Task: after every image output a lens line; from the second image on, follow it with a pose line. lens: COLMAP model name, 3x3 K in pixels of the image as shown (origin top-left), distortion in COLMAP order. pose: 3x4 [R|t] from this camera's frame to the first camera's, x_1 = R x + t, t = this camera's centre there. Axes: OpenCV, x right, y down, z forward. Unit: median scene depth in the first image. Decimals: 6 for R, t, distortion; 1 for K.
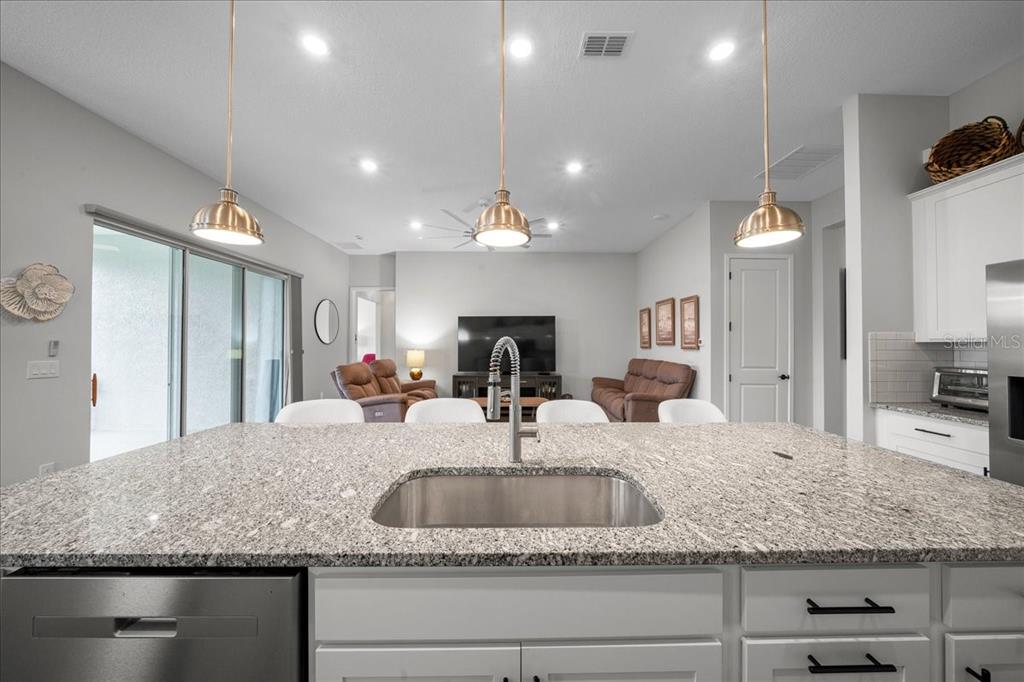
lens RADIAL K [[347.3, 0, 513.6], [0, 347.3, 337.4], [0, 0, 1]] dist [-0.006233, -0.000322]
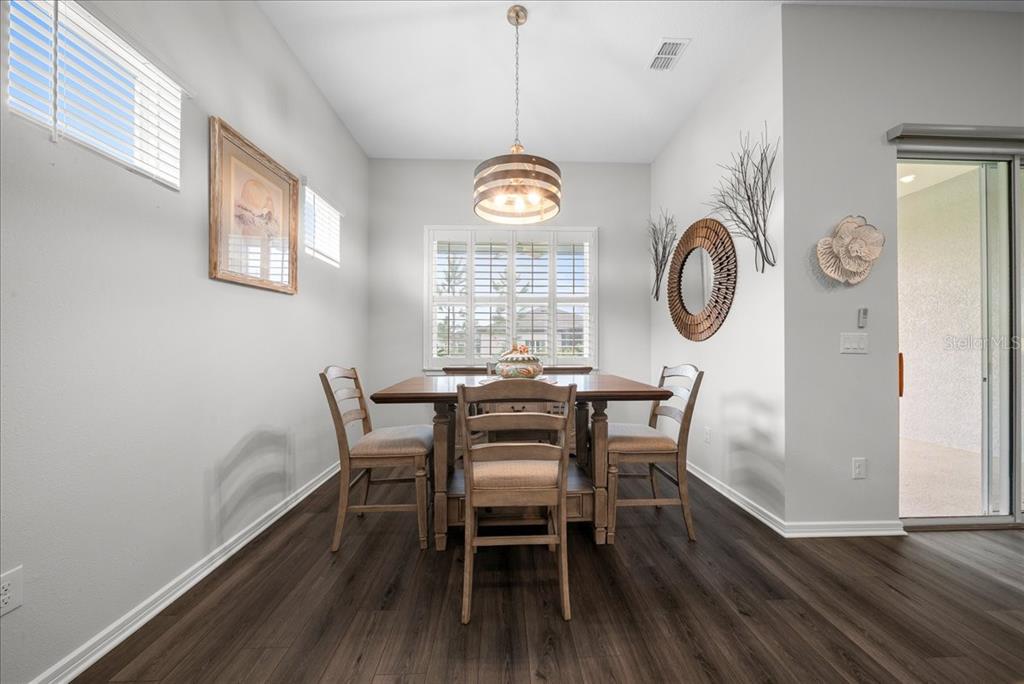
lens RADIAL K [[347.3, 0, 518.5], [0, 347.3, 344.6], [0, 0, 1]] dist [-0.006233, -0.000322]
pose [[0.032721, -0.001115, -0.999464, -0.247926], [0.017714, 0.999843, -0.000535, 0.037778], [0.999308, -0.017687, 0.032736, 0.067293]]
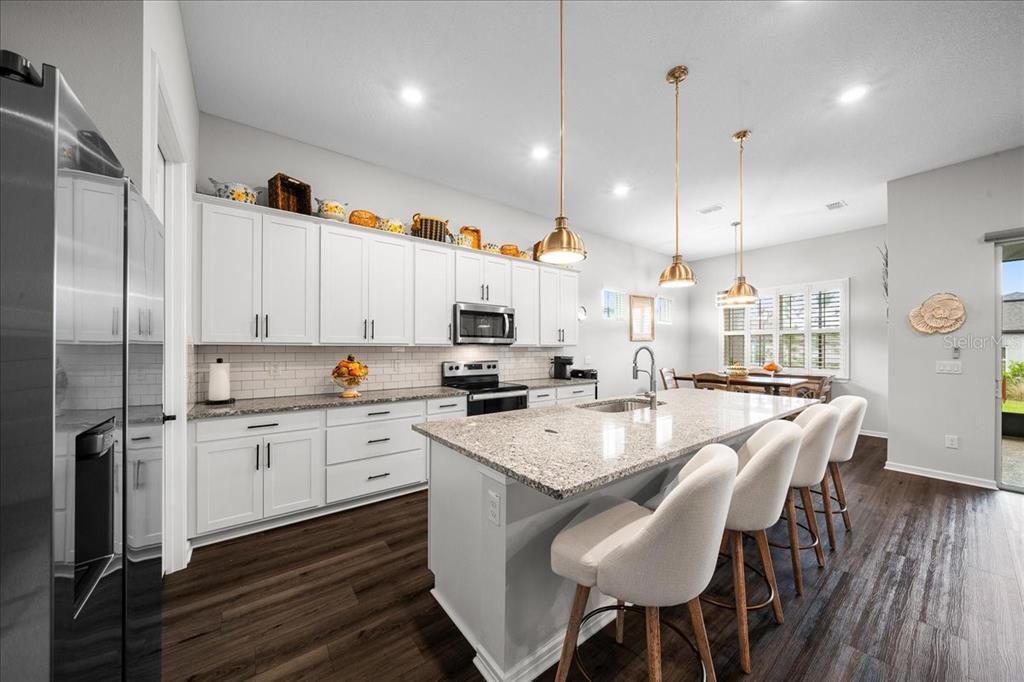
lens RADIAL K [[347.3, 0, 519.9], [0, 347.3, 348.7], [0, 0, 1]] dist [-0.006233, -0.000322]
pose [[-0.792409, -0.005662, -0.609964, 0.404059], [0.009020, 0.999739, -0.020997, 0.013697], [0.609924, -0.022140, -0.792151, 0.470381]]
